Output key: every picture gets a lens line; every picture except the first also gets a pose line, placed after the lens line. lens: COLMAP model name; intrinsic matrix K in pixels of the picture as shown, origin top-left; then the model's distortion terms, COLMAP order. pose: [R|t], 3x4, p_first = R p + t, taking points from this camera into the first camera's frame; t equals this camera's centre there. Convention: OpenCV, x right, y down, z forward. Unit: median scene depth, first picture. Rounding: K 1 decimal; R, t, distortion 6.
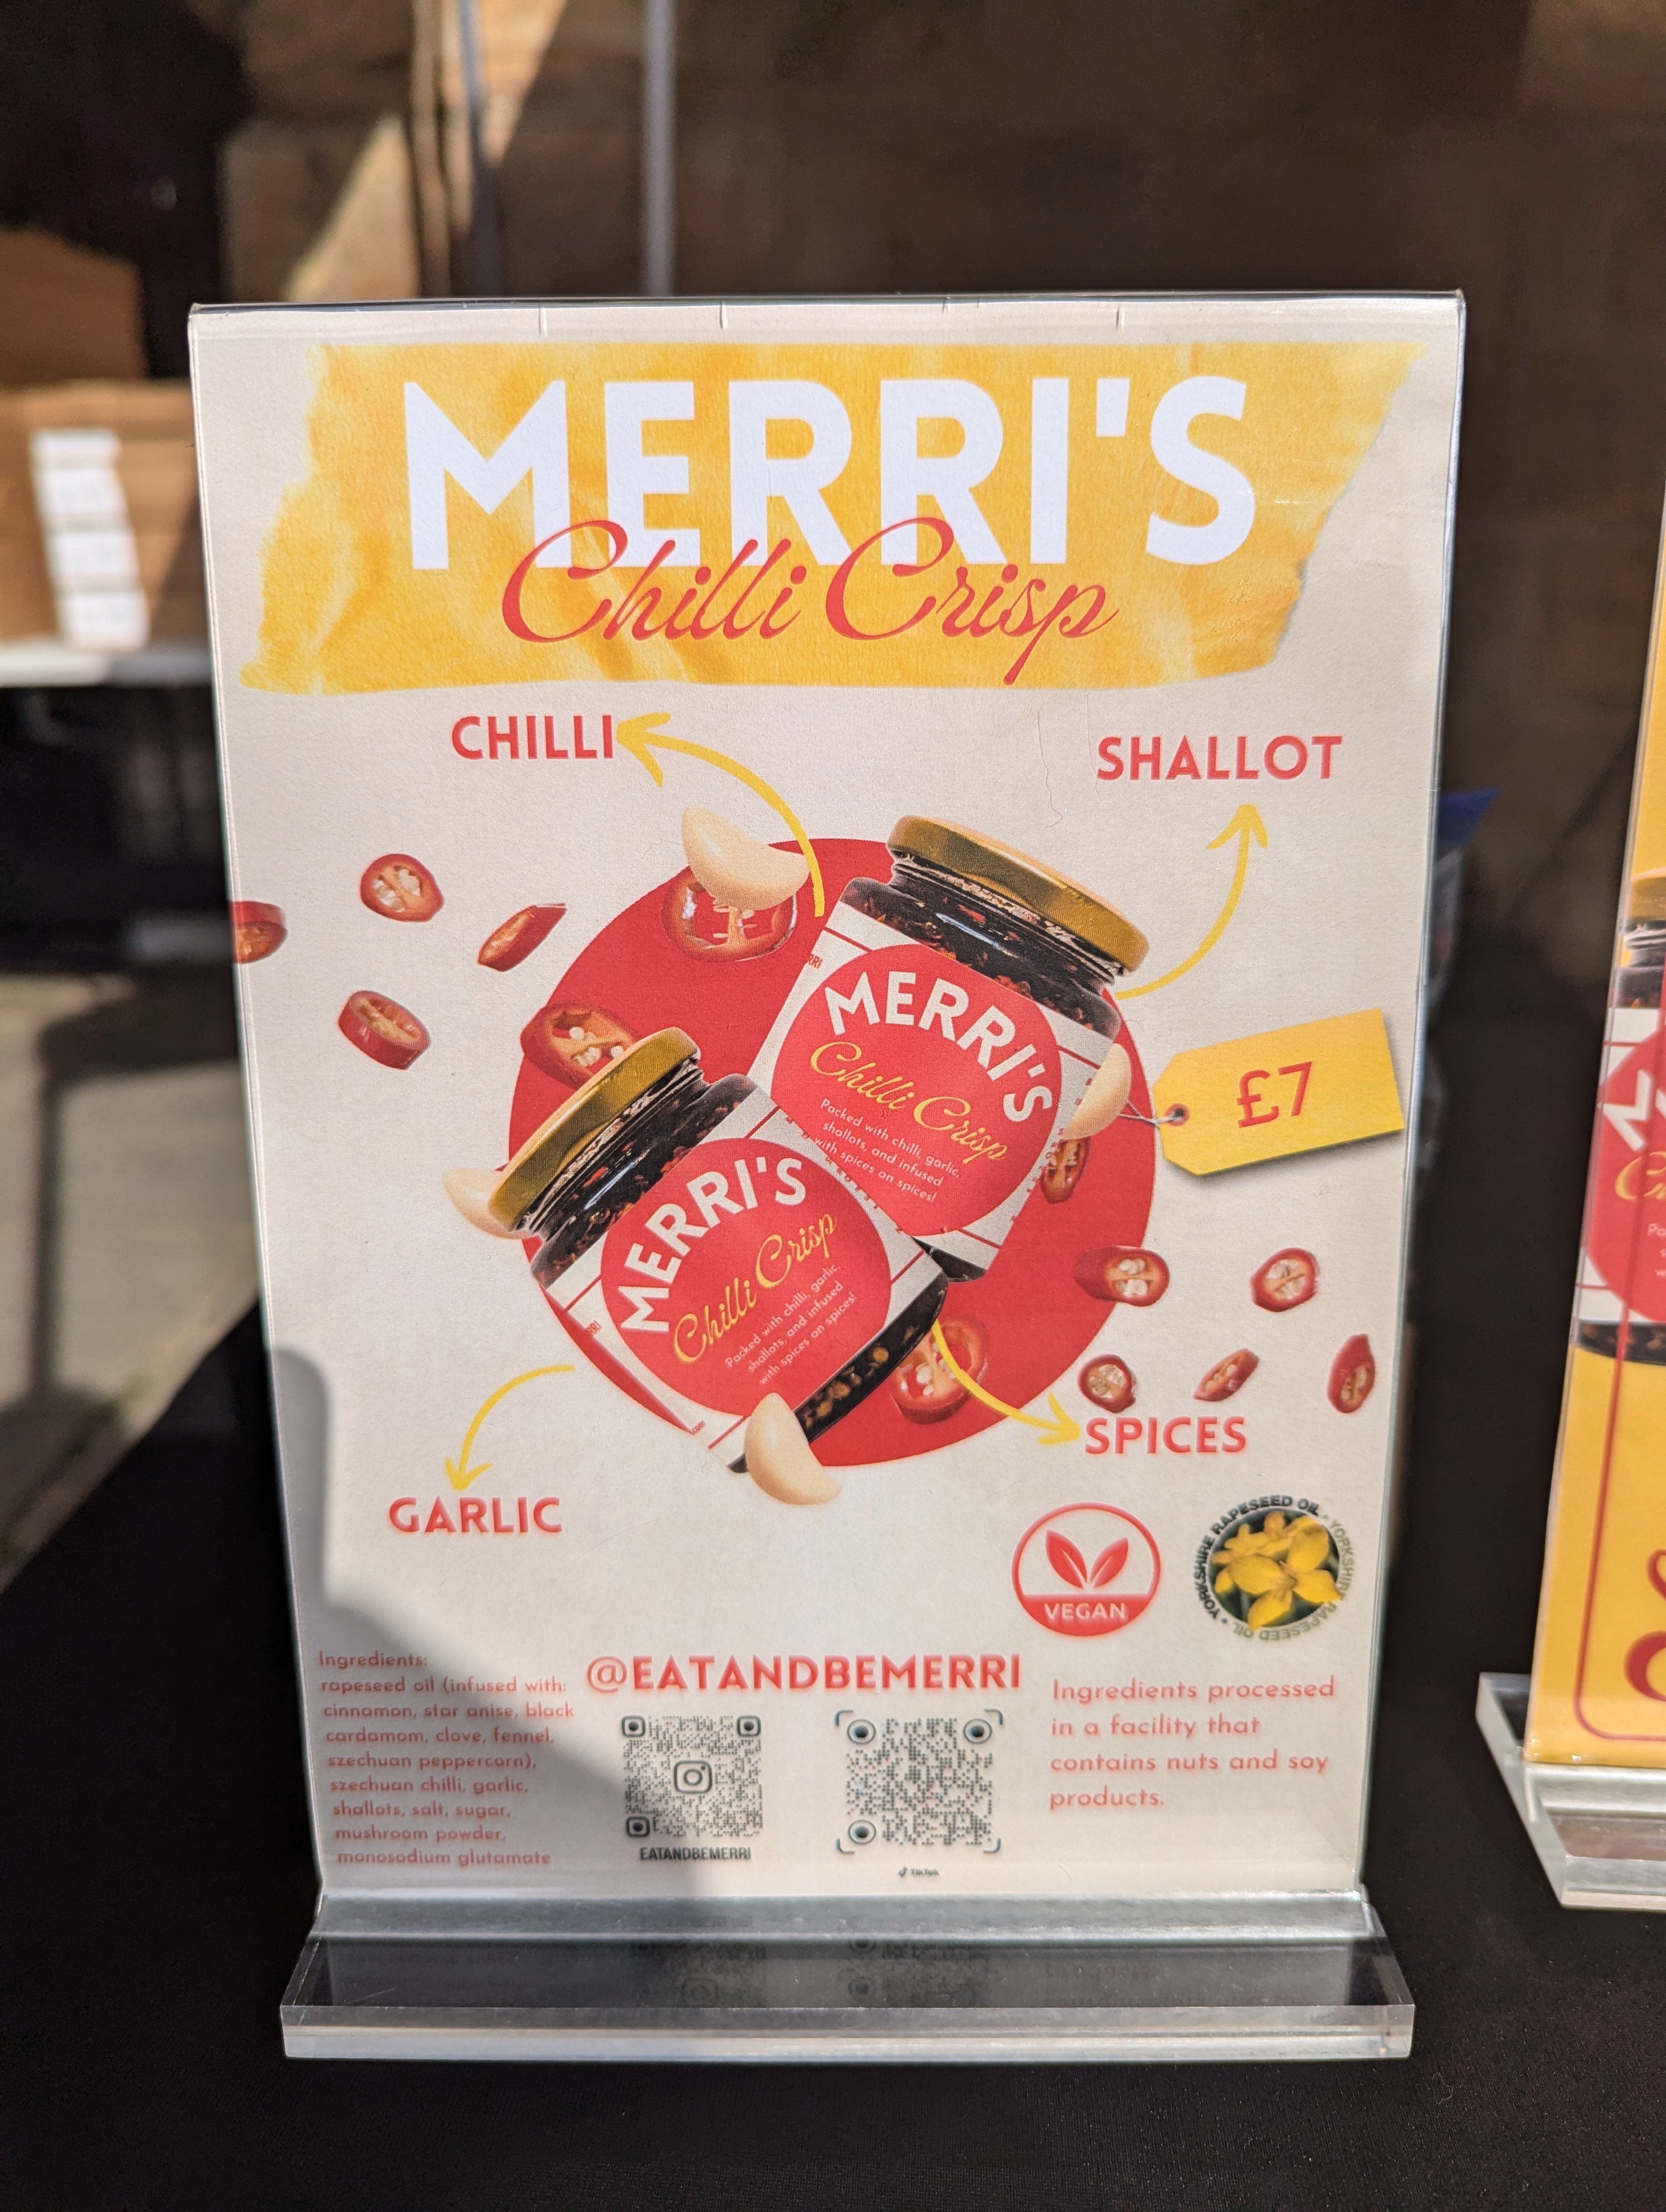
lens RADIAL K [[1542.5, 0, 833.0], [0, 1542.5, 1106.0], [0, 0, 1]] dist [0.002161, 0.000496]
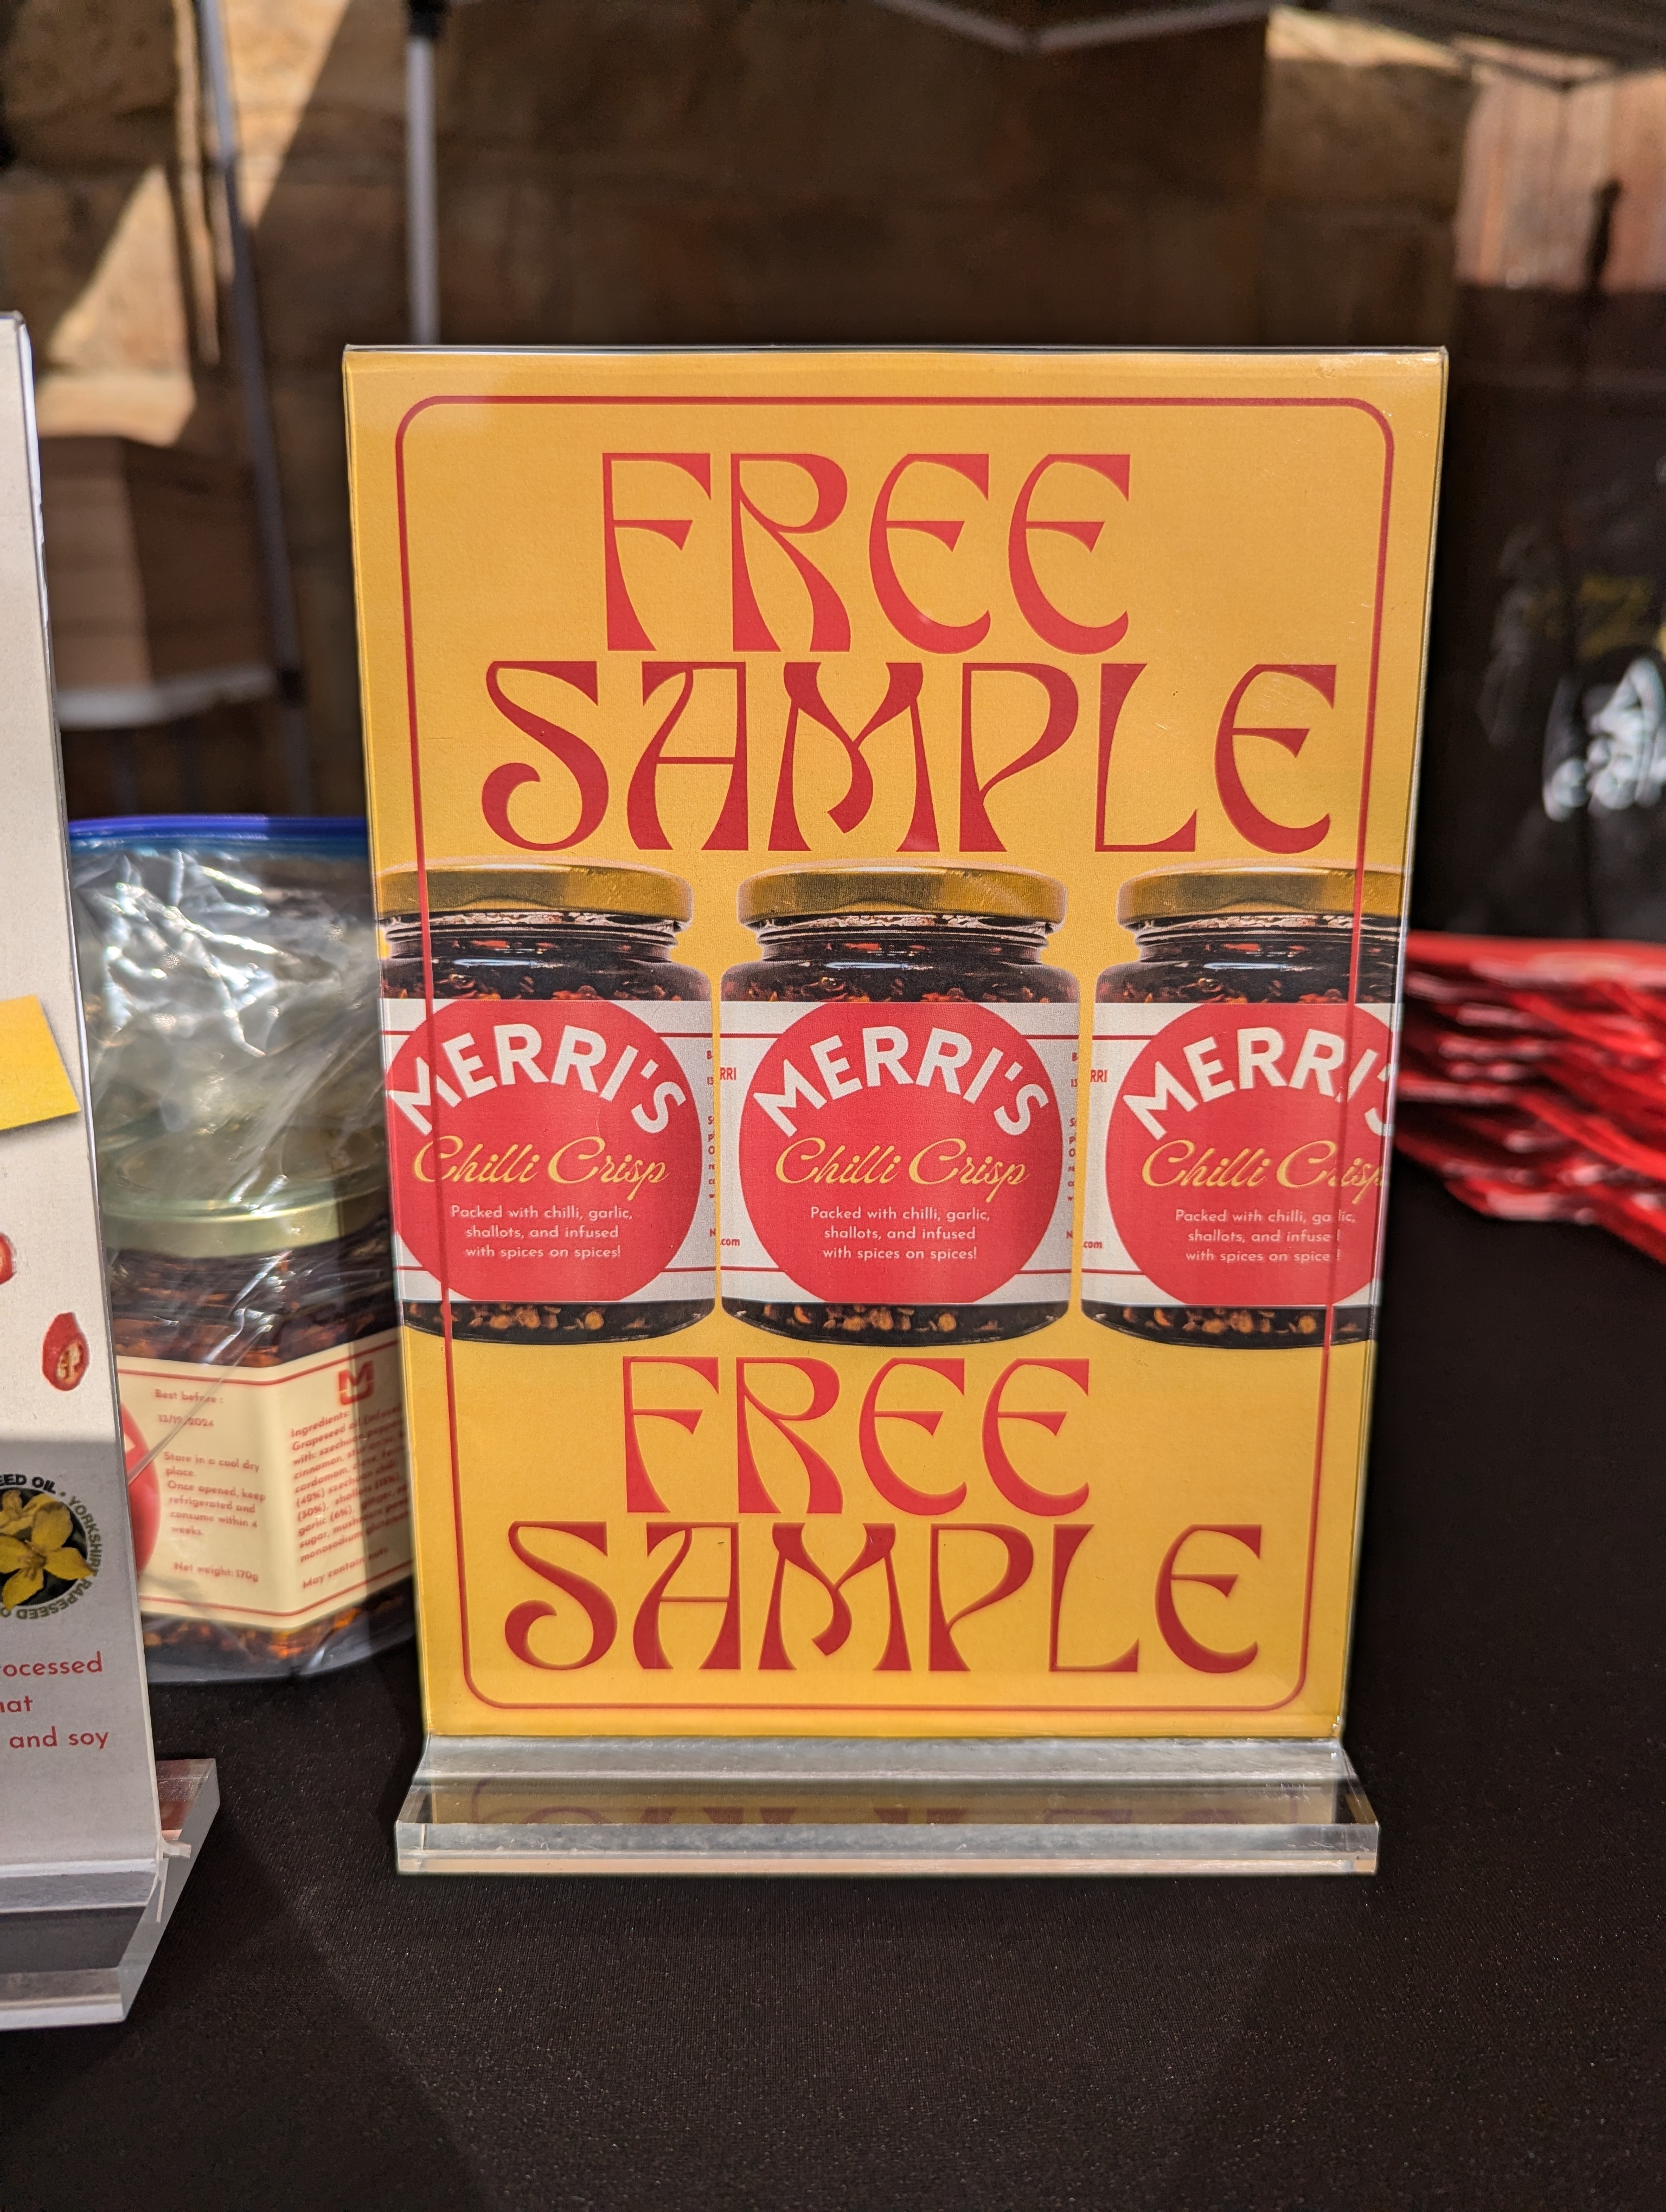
lens RADIAL K [[1531.9, 0, 833.0], [0, 1531.9, 1106.0], [0, 0, 1]] dist [-0.002795, -0.004143]
pose [[0.997197, -0.011083, 0.073993, 0.719954], [0.013211, 0.999511, -0.028330, 0.042428], [-0.073643, 0.029228, 0.996856, -0.054685]]
